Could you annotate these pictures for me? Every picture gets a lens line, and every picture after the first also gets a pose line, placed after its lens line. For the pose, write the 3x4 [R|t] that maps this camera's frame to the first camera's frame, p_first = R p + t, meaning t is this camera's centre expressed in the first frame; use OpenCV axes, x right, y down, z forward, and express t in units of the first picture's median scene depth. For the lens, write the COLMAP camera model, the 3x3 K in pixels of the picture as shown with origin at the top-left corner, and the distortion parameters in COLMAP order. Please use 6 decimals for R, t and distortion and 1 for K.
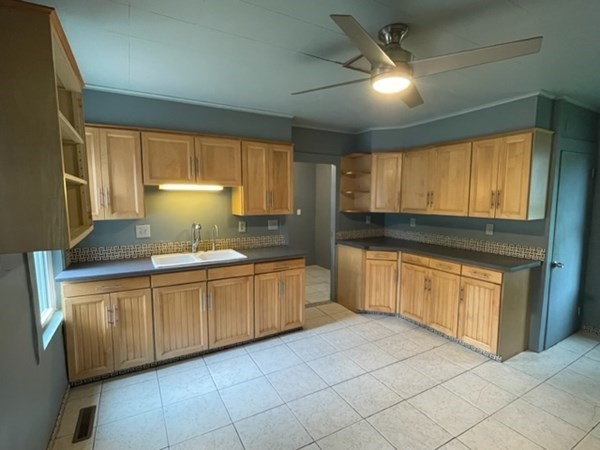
lens RADIAL K [[299.6, 0, 299.9], [0, 299.6, 226.0], [0, 0, 1]] dist [-0.002464, -0.000202]
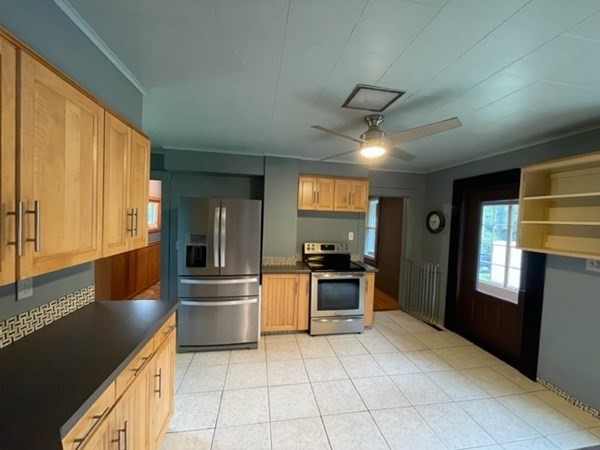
lens RADIAL K [[241.1, 0, 299.7], [0, 241.1, 225.1], [0, 0, 1]] dist [-0.001479, -0.000119]
pose [[-0.942496, -0.046753, 0.330932, 0.239663], [-0.003468, 0.991482, 0.130196, -0.268555], [-0.334200, 0.121562, -0.934630, 2.393694]]
